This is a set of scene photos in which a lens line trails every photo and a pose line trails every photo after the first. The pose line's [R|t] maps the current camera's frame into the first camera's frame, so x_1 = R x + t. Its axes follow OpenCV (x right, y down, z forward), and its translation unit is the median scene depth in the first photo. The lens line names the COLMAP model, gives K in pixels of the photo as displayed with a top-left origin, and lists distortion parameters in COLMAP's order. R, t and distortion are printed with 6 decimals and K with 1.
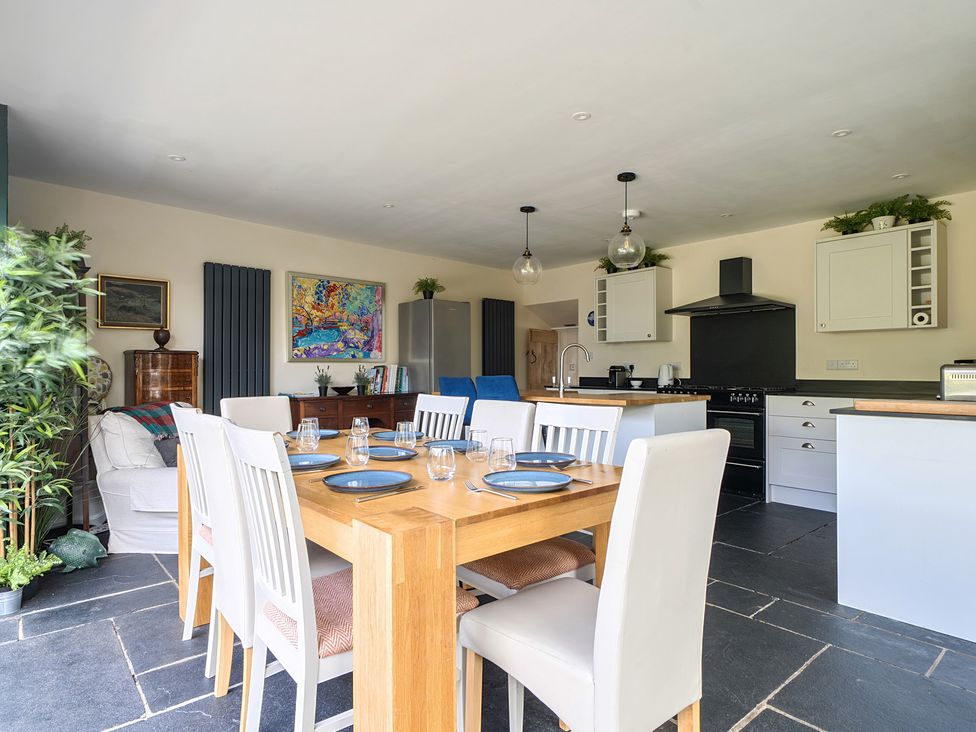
lens RADIAL K [[551.2, 0, 495.2], [0, 551.2, 364.5], [0, 0, 1]] dist [-0.004739, 0.000620]
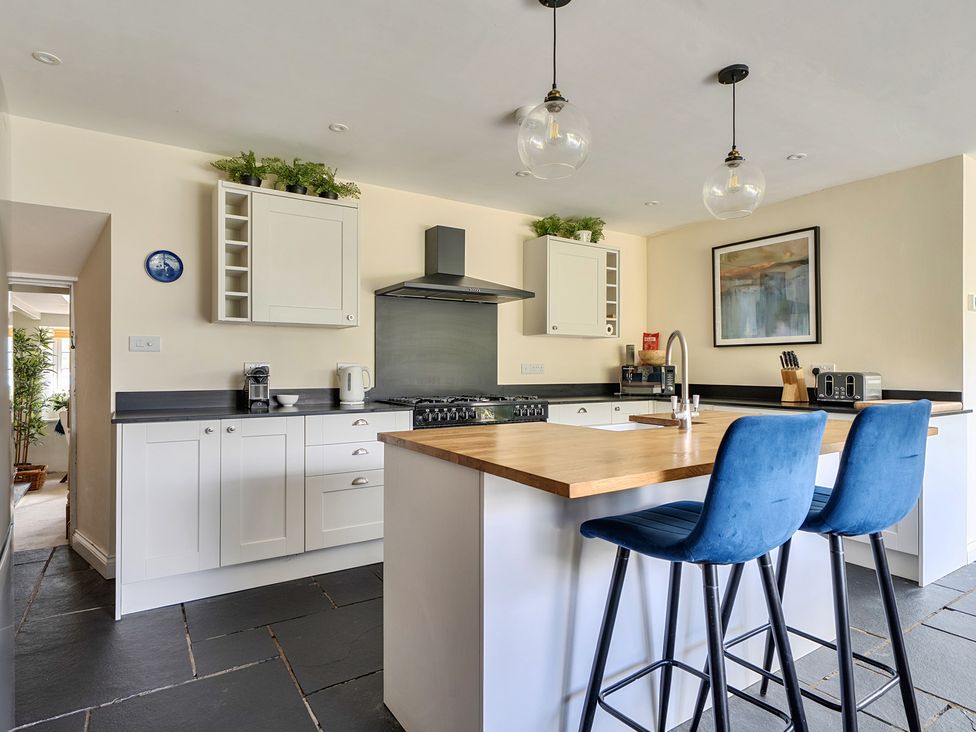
lens RADIAL K [[541.9, 0, 485.3], [0, 541.9, 362.6], [0, 0, 1]] dist [0.001870, 0.000016]
pose [[0.140899, 0.003343, 0.990018, -0.297828], [-0.014726, 0.999891, -0.001280, -0.006244], [-0.989914, -0.014398, 0.140933, 0.839081]]
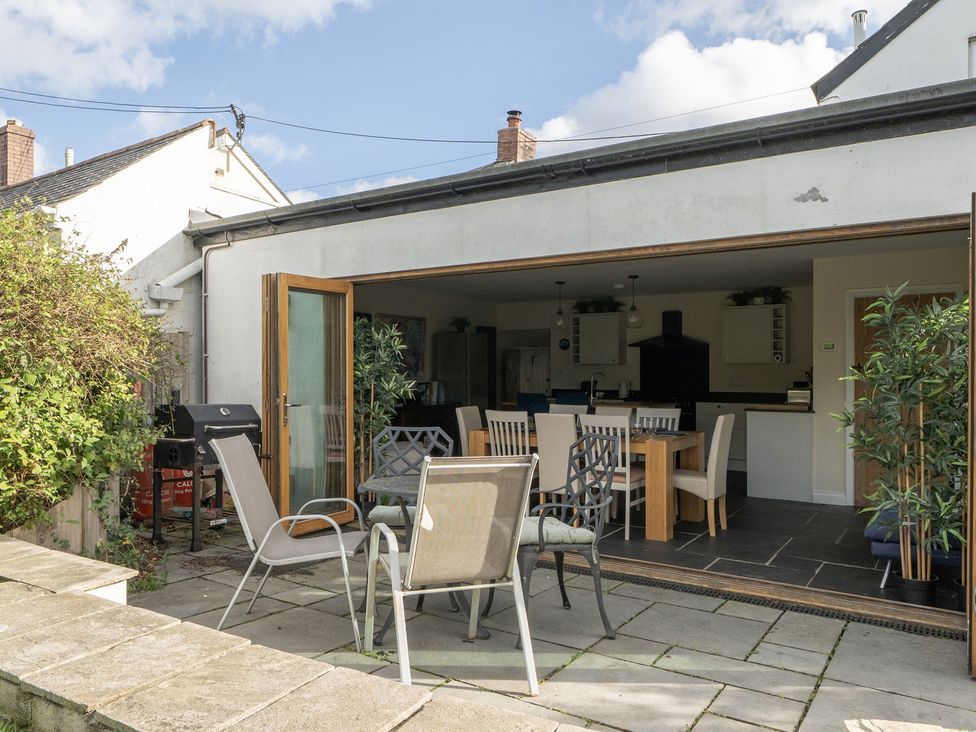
lens RADIAL K [[707.8, 0, 485.4], [0, 707.8, 369.0], [0, 0, 1]] dist [-0.009382, 0.014343]
pose [[0.961656, 0.000534, 0.274259, -0.585507], [-0.003523, 0.999940, 0.010404, -0.052219], [-0.274237, -0.010972, 0.961600, -0.723548]]
